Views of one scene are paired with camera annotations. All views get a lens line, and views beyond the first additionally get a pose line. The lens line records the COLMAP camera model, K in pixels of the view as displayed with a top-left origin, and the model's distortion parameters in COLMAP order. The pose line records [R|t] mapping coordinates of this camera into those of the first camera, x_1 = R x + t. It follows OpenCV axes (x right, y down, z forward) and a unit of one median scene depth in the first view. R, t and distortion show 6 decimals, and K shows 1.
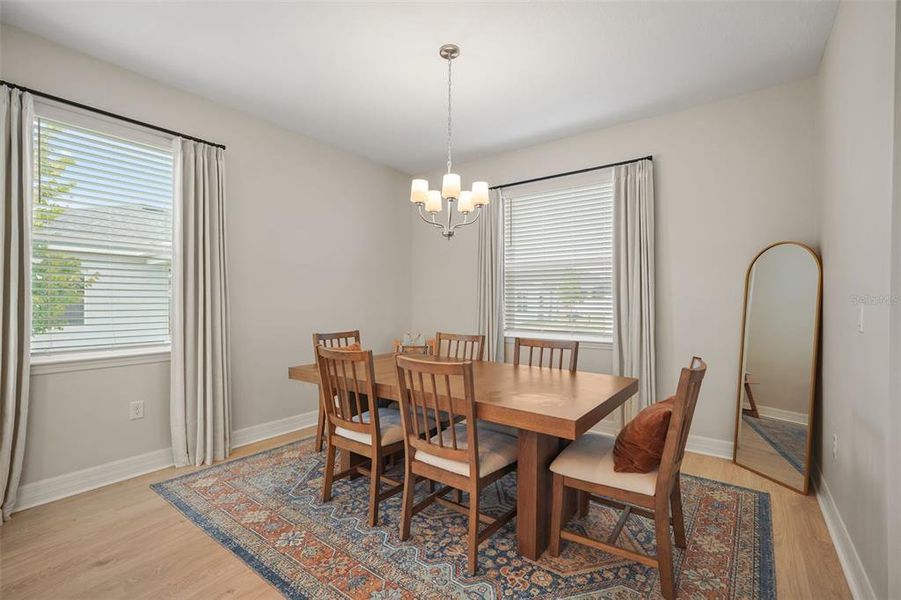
lens RADIAL K [[396.6, 0, 448.0], [0, 396.6, 302.6], [0, 0, 1]] dist [-0.000857, 0.001124]
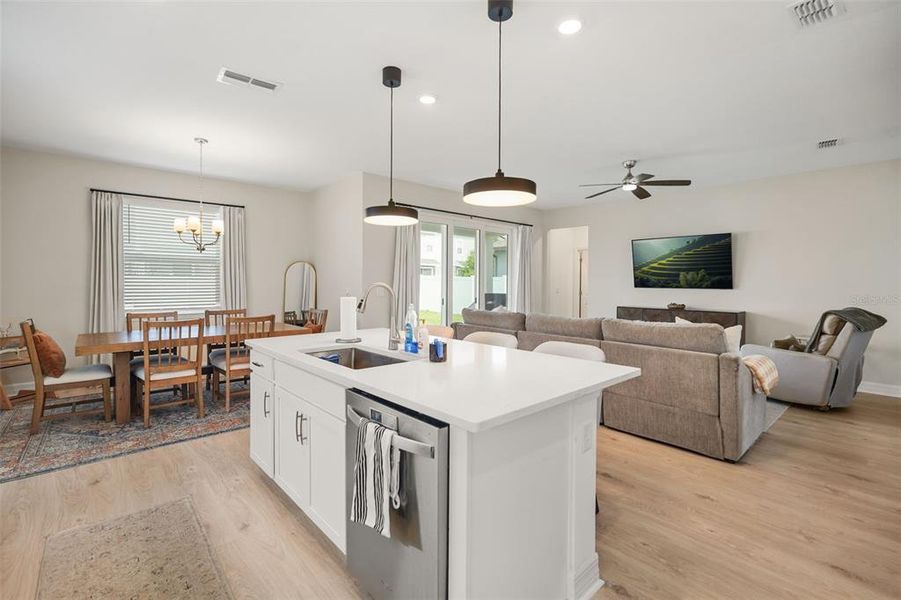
lens RADIAL K [[410.3, 0, 453.3], [0, 410.3, 286.6], [0, 0, 1]] dist [-0.001183, 0.000372]
pose [[0.183601, -0.011646, 0.982932, -1.479455], [0.003378, 0.999931, 0.011217, -0.029197], [-0.982995, 0.001261, 0.183627, -0.358428]]
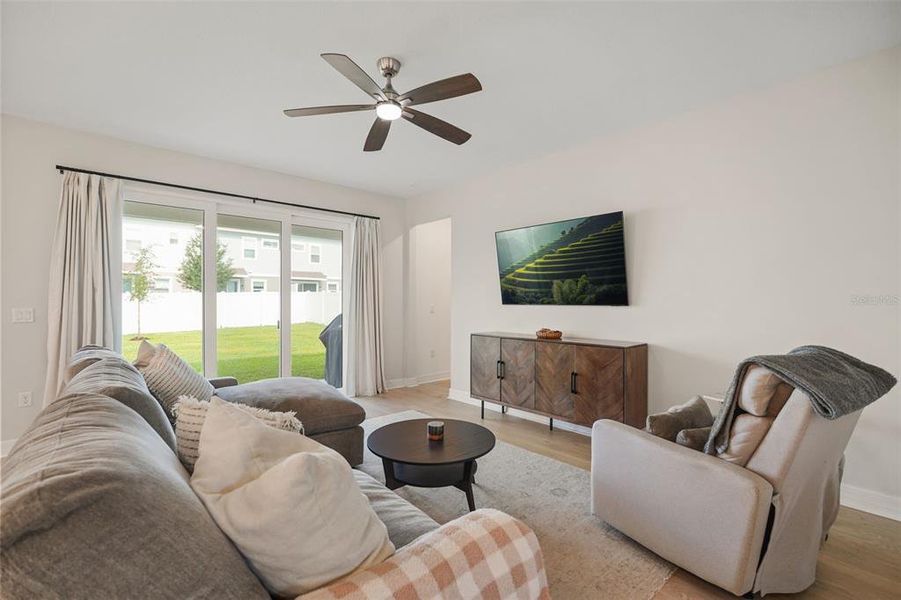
lens RADIAL K [[396.6, 0, 448.0], [0, 396.6, 302.6], [0, 0, 1]] dist [-0.000857, 0.001124]
pose [[0.187529, -0.005254, 0.982245, -0.335800], [0.009800, 0.999946, 0.003477, -0.006552], [-0.982210, 0.008974, 0.187570, -1.157389]]
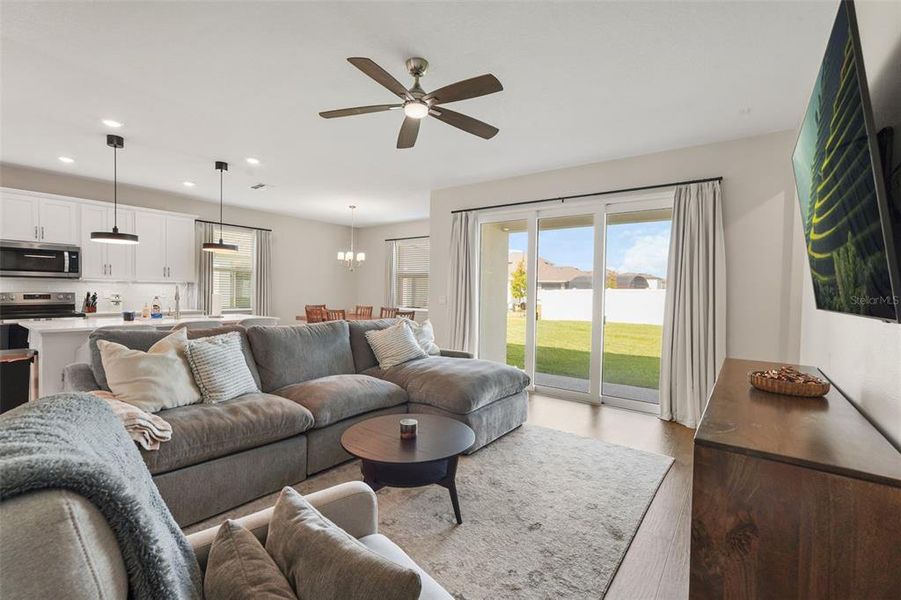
lens RADIAL K [[396.6, 0, 448.0], [0, 396.6, 302.6], [0, 0, 1]] dist [-0.000857, 0.001124]
pose [[0.999852, 0.016992, -0.002762, 0.709950], [-0.016928, 0.999619, 0.021802, -0.007580], [0.003131, -0.021752, 0.999759, -1.874191]]
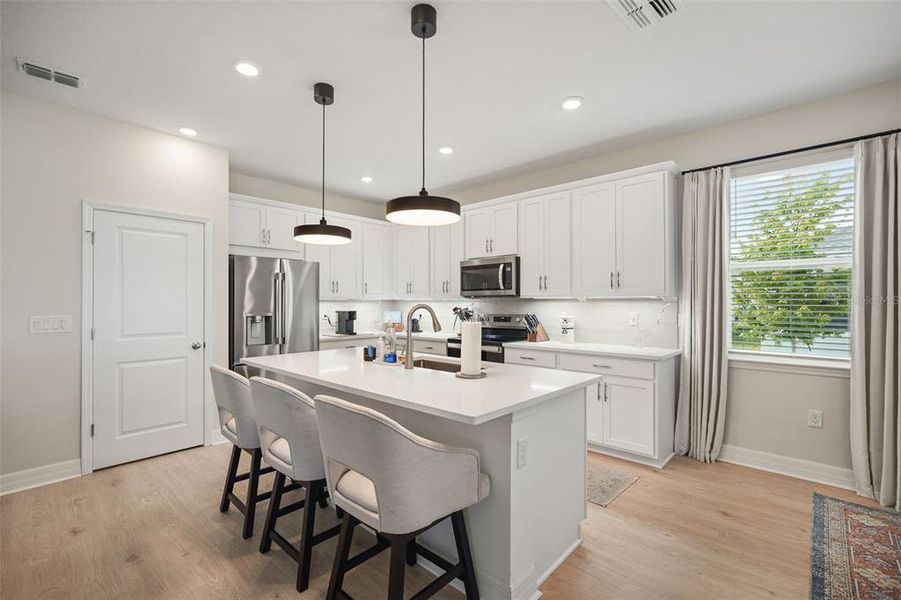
lens RADIAL K [[396.6, 0, 448.0], [0, 396.6, 302.6], [0, 0, 1]] dist [-0.000857, 0.001124]
pose [[-0.105443, 0.001466, -0.994424, 0.394675], [-0.008011, 0.999965, 0.002324, -0.034428], [0.994393, 0.008211, -0.105428, 0.152780]]
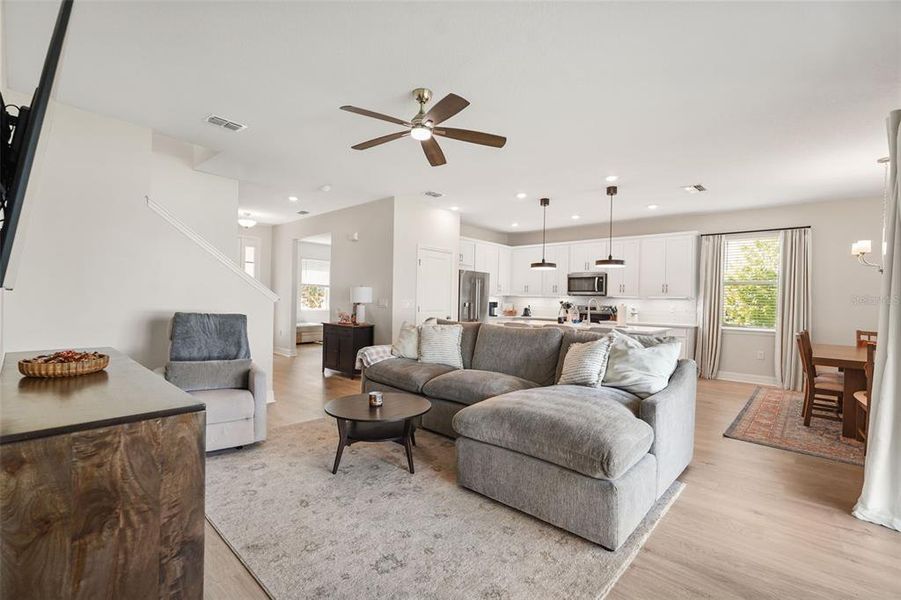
lens RADIAL K [[396.6, 0, 448.0], [0, 396.6, 302.6], [0, 0, 1]] dist [-0.000857, 0.001124]
pose [[-0.094291, 0.005515, -0.995529, 1.784420], [-0.031927, 0.999454, 0.008560, 0.006543], [0.995033, 0.032591, -0.094064, -0.627012]]
